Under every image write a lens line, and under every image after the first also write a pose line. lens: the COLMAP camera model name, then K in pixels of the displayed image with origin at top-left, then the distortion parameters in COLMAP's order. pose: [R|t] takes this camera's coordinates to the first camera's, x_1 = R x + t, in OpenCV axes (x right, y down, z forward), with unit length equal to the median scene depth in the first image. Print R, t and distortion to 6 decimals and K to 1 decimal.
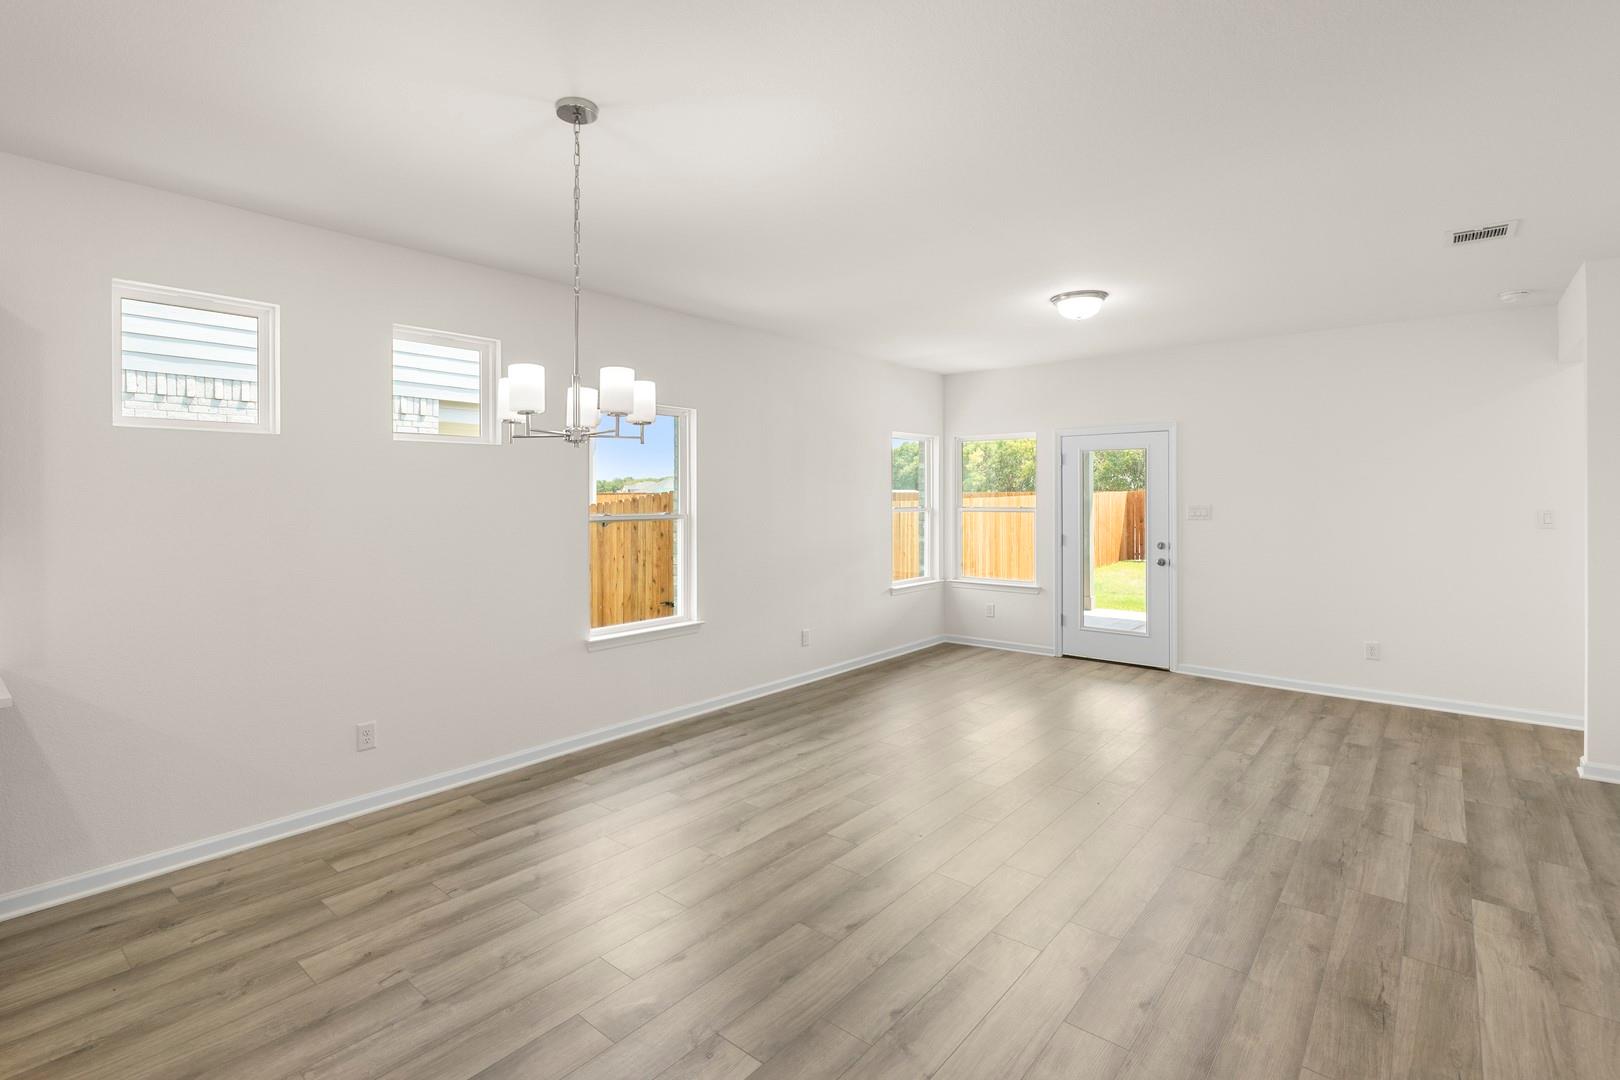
lens RADIAL K [[769.1, 0, 773.2], [0, 769.1, 502.6], [0, 0, 1]] dist [0.000388, -0.000541]
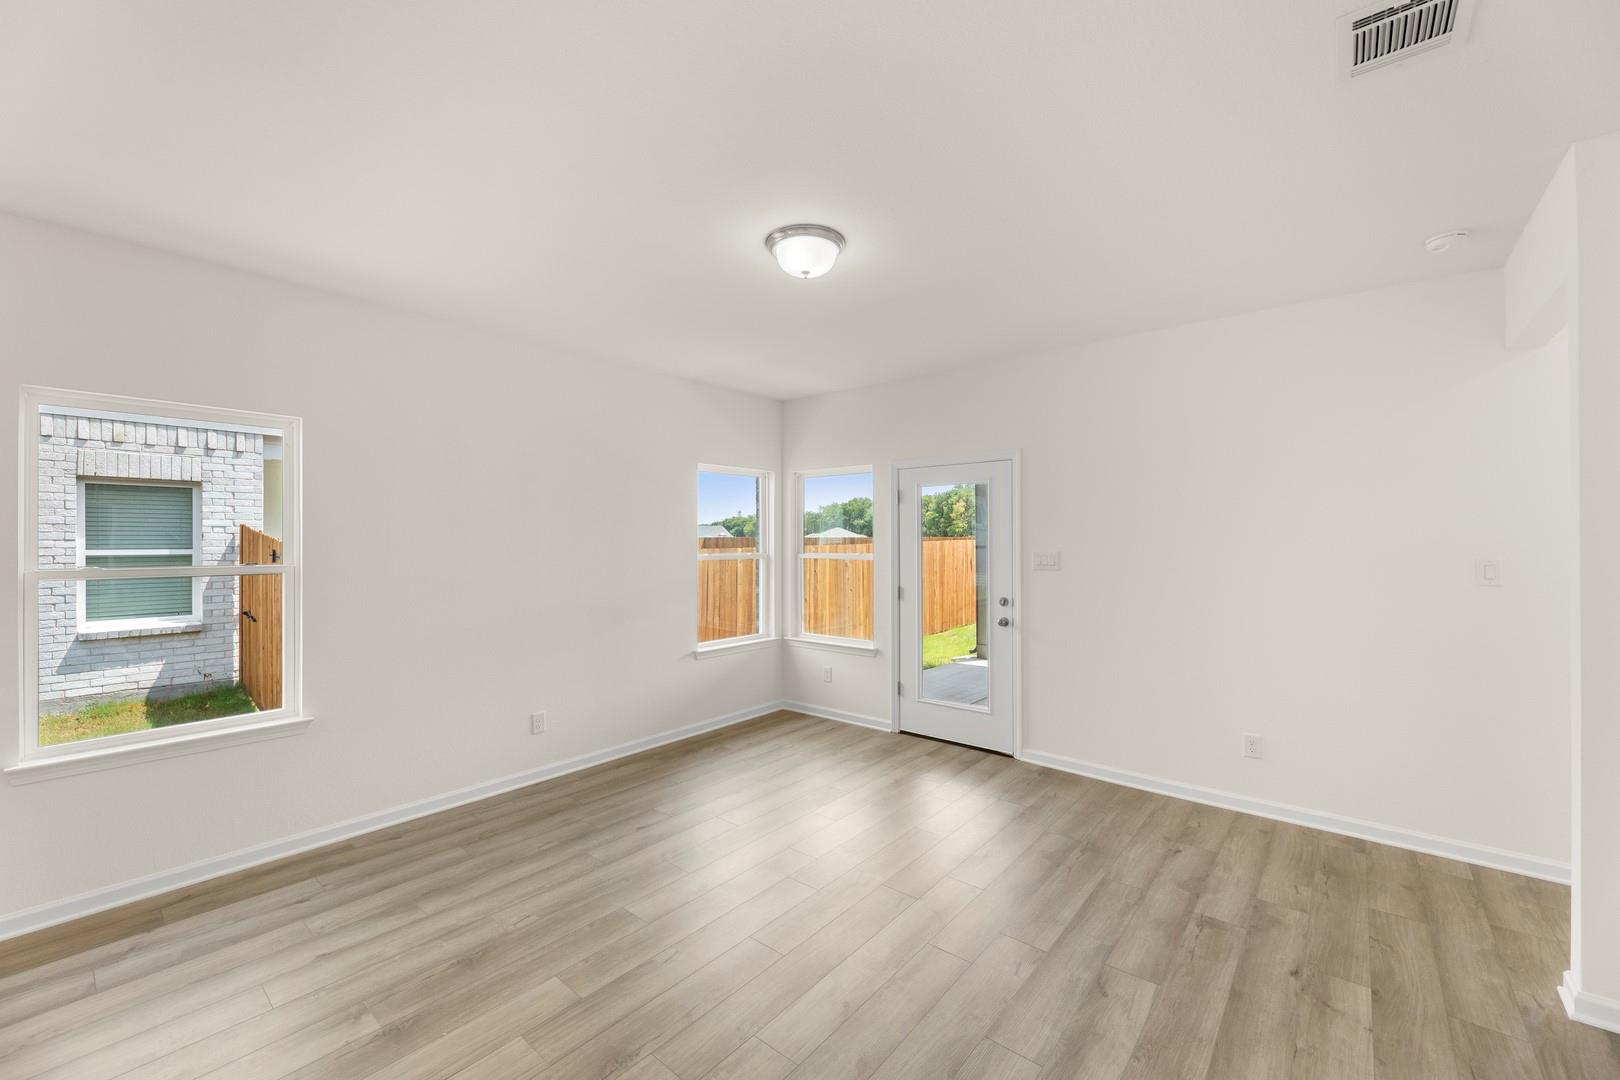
lens RADIAL K [[652.0, 0, 805.6], [0, 652.0, 545.5], [0, 0, 1]] dist [0.000614, -0.000114]
pose [[0.999859, -0.000134, 0.016787, 0.337599], [0.000151, 0.999999, -0.001056, -0.003016], [-0.016786, 0.001058, 0.999859, 0.377090]]
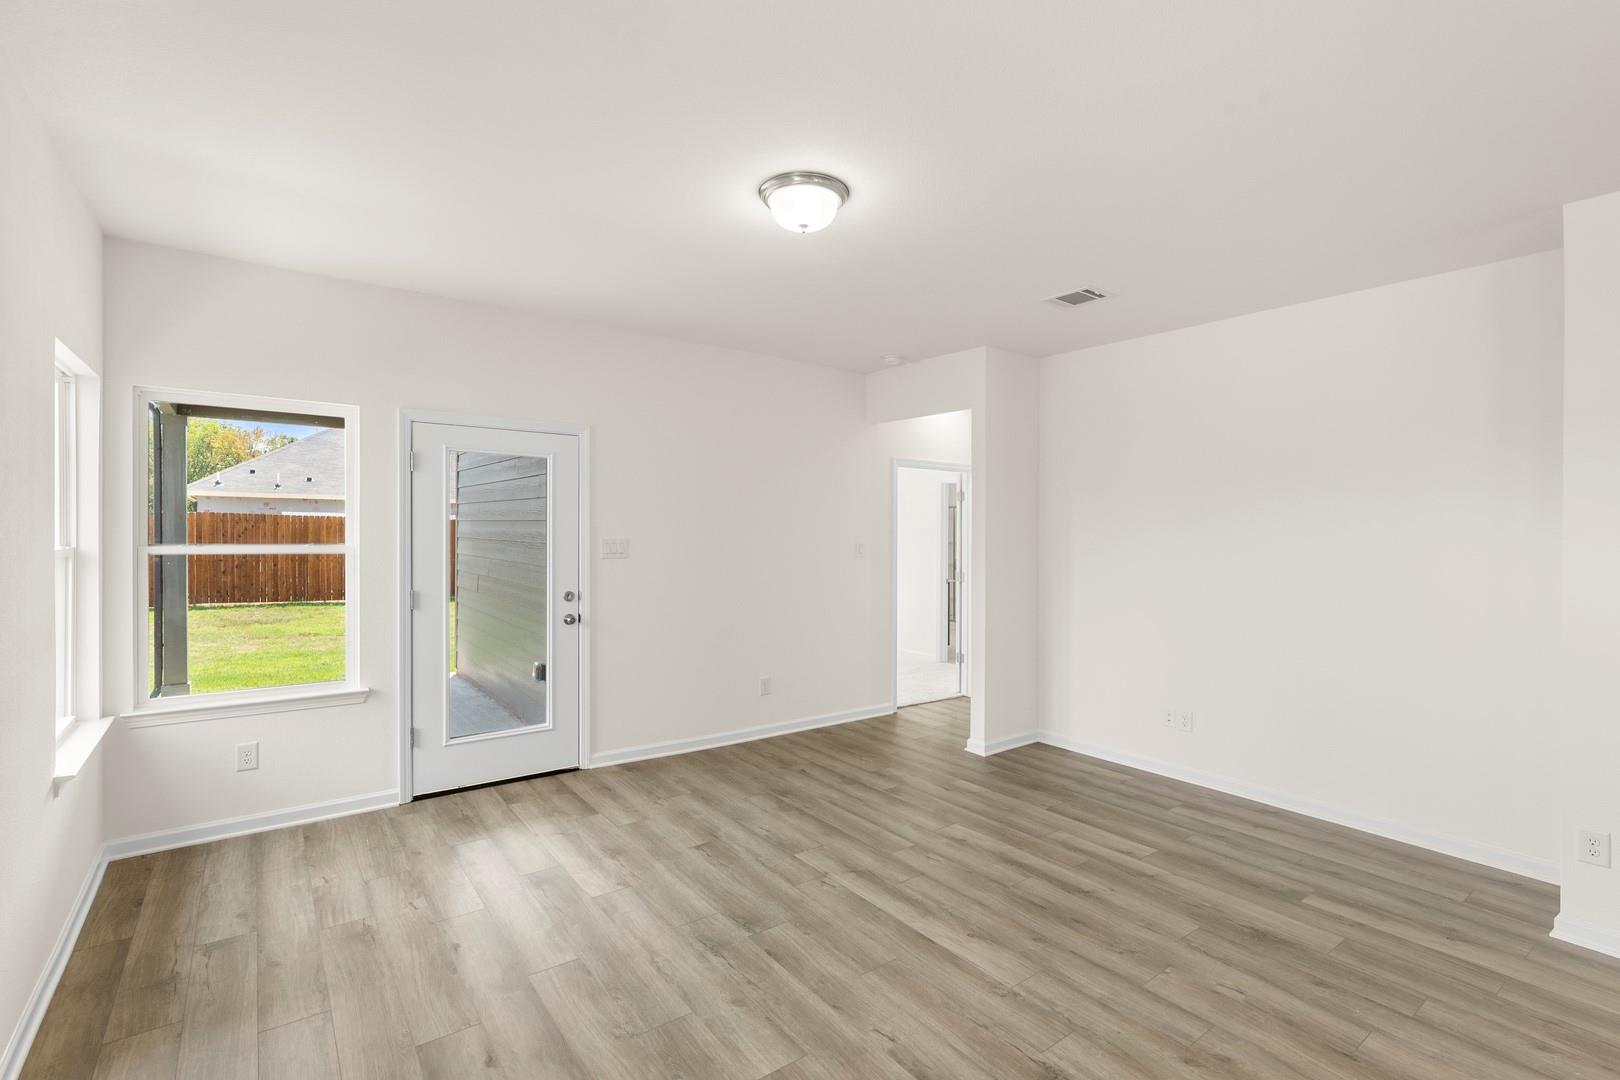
lens RADIAL K [[738.1, 0, 809.9], [0, 738.1, 539.6], [0, 0, 1]] dist [-0.009128, 0.001791]
pose [[0.208155, -0.010163, 0.978043, -0.133742], [-0.003844, 0.999930, 0.011208, -0.005552], [-0.978088, -0.006092, 0.208101, 0.763083]]
